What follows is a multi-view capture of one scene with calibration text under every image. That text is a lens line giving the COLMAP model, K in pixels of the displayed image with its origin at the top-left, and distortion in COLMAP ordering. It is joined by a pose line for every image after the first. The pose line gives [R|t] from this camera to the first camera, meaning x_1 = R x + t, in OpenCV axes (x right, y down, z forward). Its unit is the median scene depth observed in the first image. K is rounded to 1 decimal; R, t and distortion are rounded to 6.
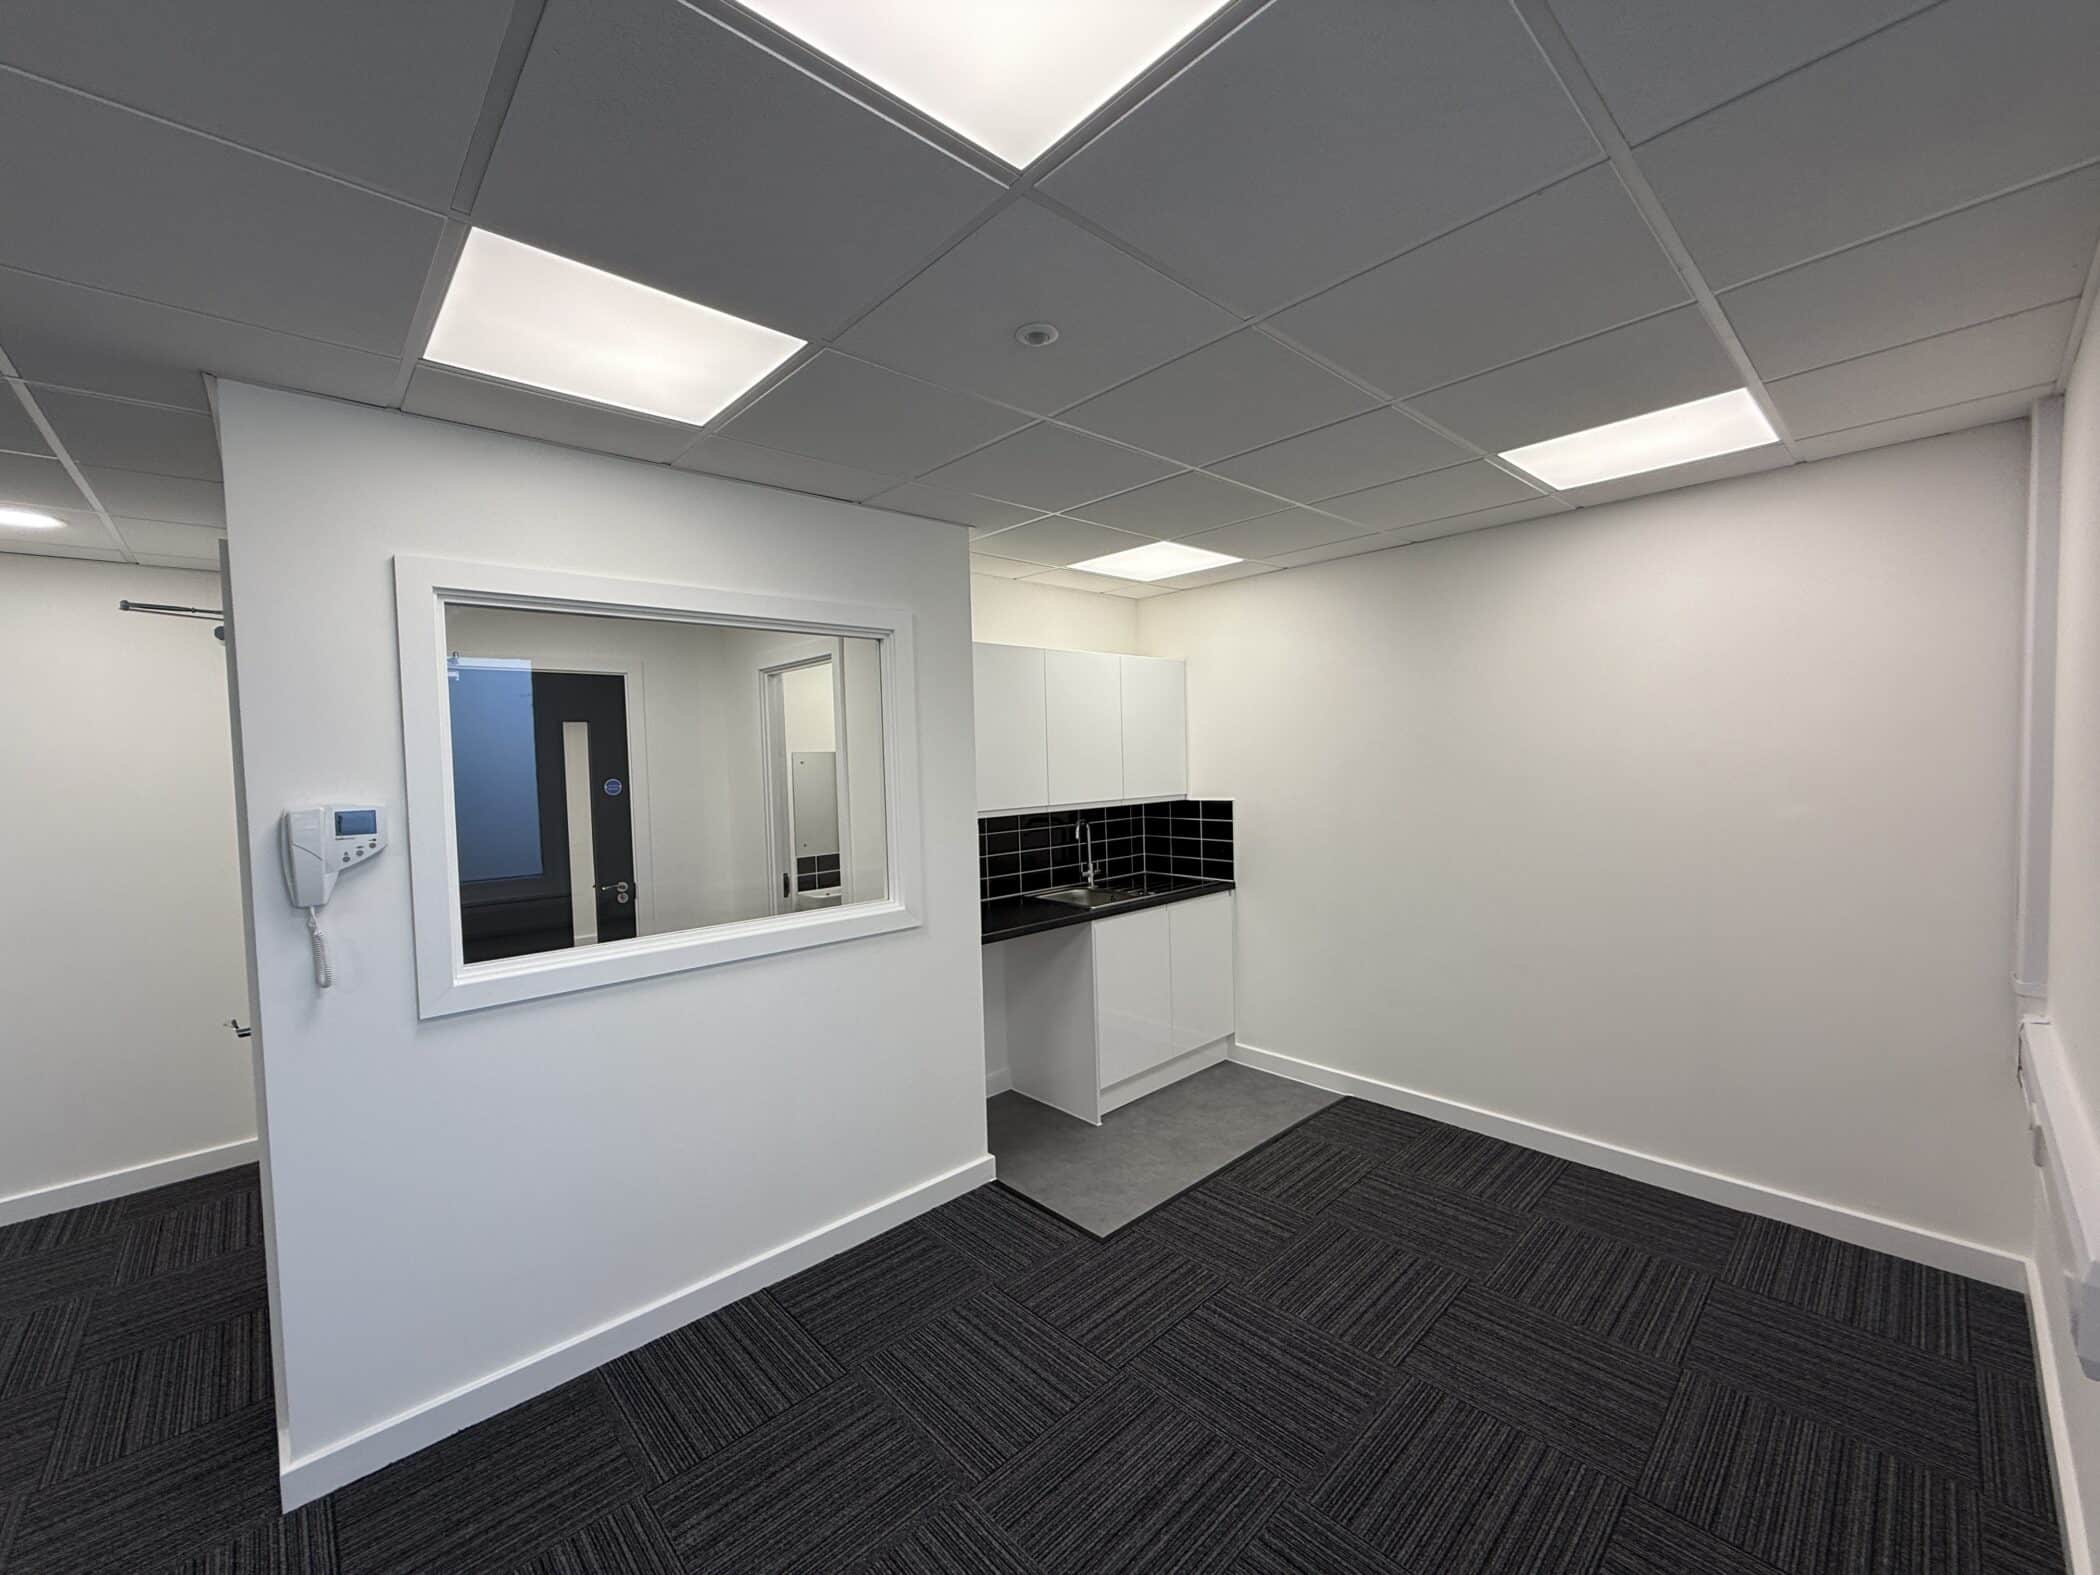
lens RADIAL K [[838.9, 0, 1050.0], [0, 838.9, 787.5], [0, 0, 1]] dist [0.000903, 0.000241]
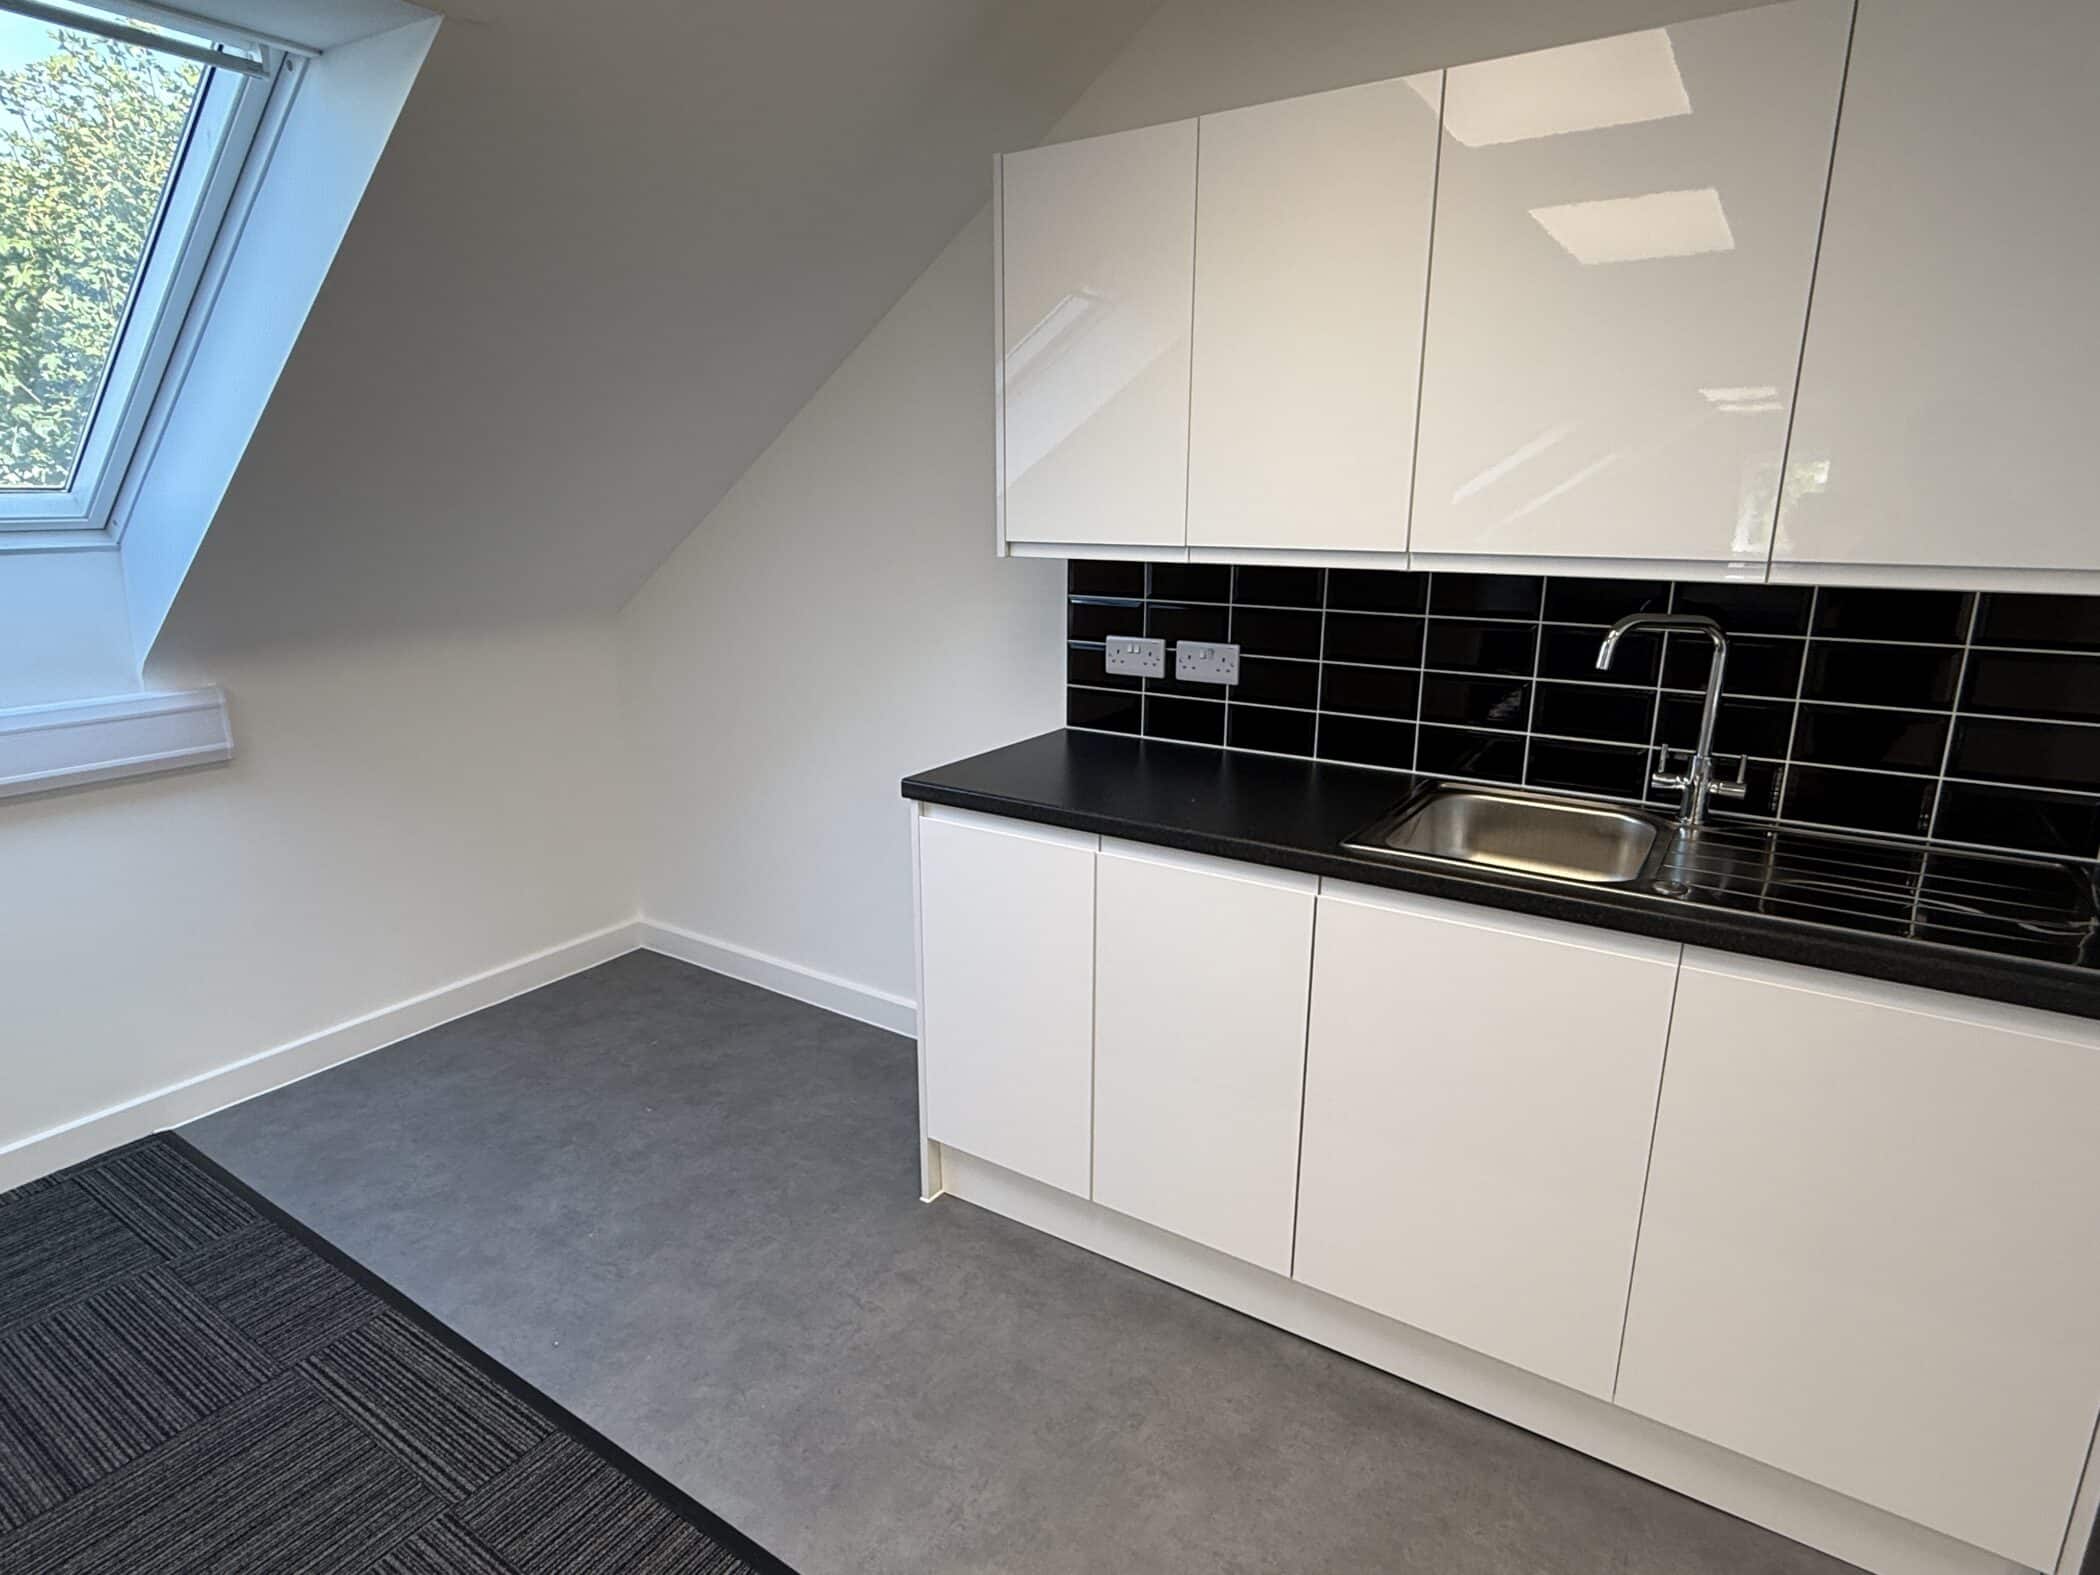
lens RADIAL K [[1127.6, 0, 1050.0], [0, 1127.6, 787.5], [0, 0, 1]] dist [-0.000951, -0.000177]
pose [[0.238288, 0.273129, -0.931997, 0.400435], [-0.029398, 0.961229, 0.274180, -0.010533], [0.970749, -0.037935, 0.237079, 0.653188]]
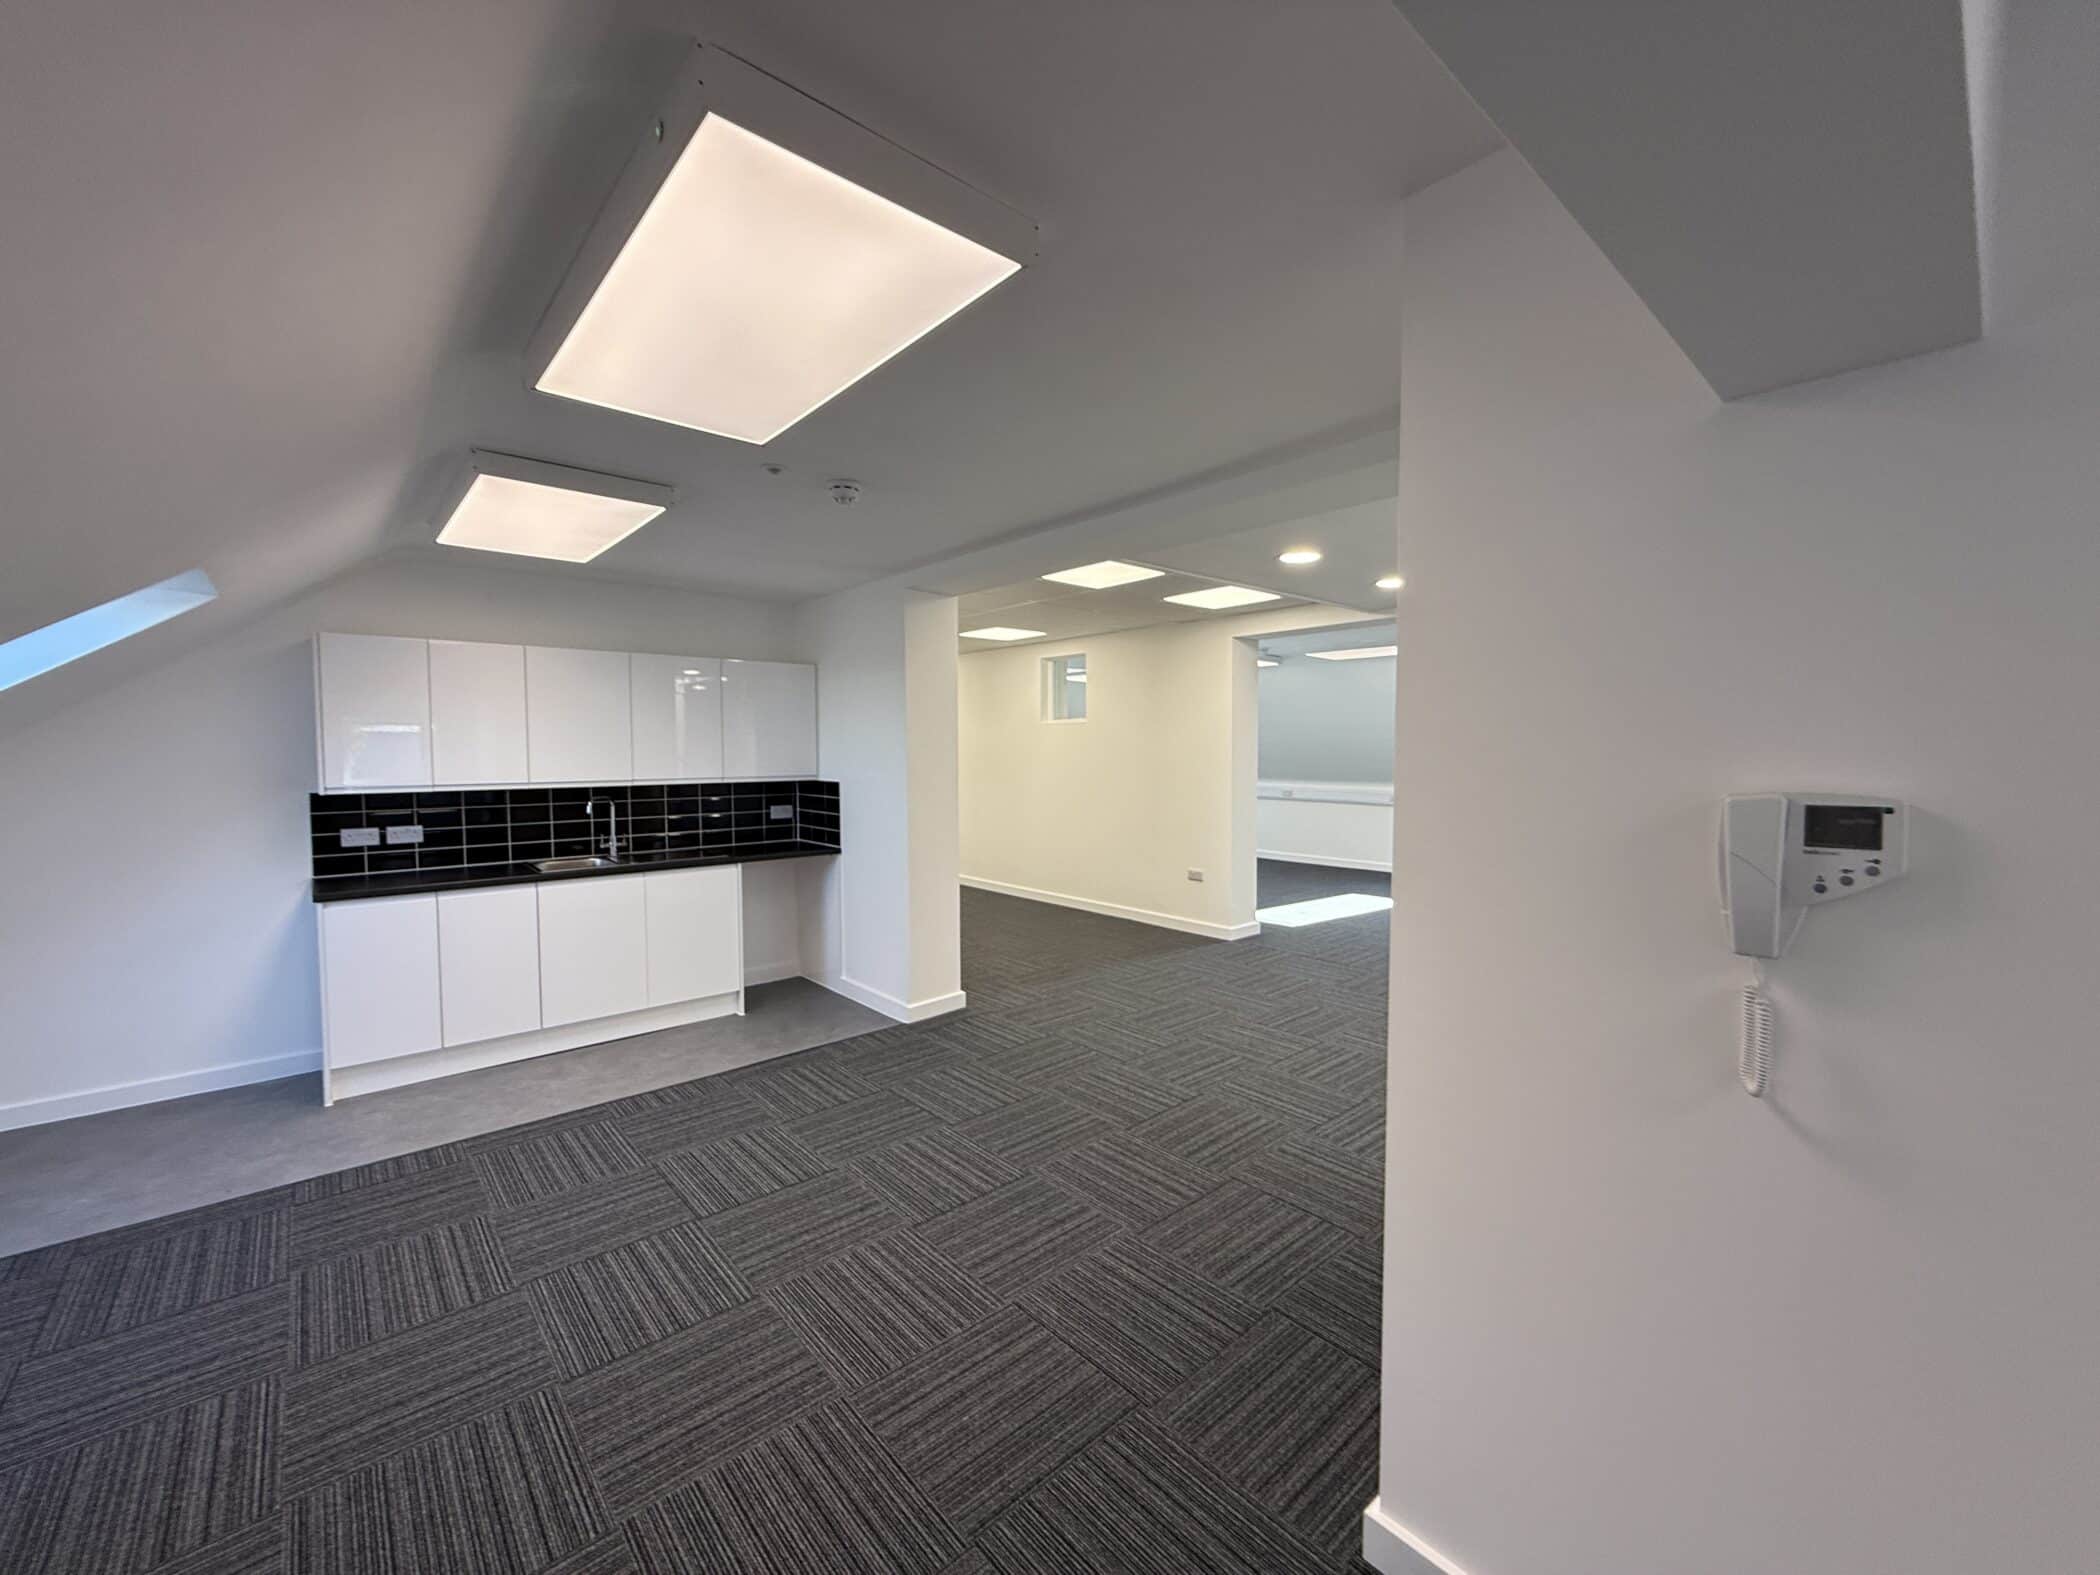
lens RADIAL K [[829.1, 0, 1050.0], [0, 829.1, 787.5], [0, 0, 1]] dist [-0.009196, -0.000156]
pose [[0.998390, 0.041717, -0.038423, 0.670483], [-0.040106, 0.998321, 0.041798, -0.044741], [0.040102, -0.040190, 0.998387, -0.072545]]
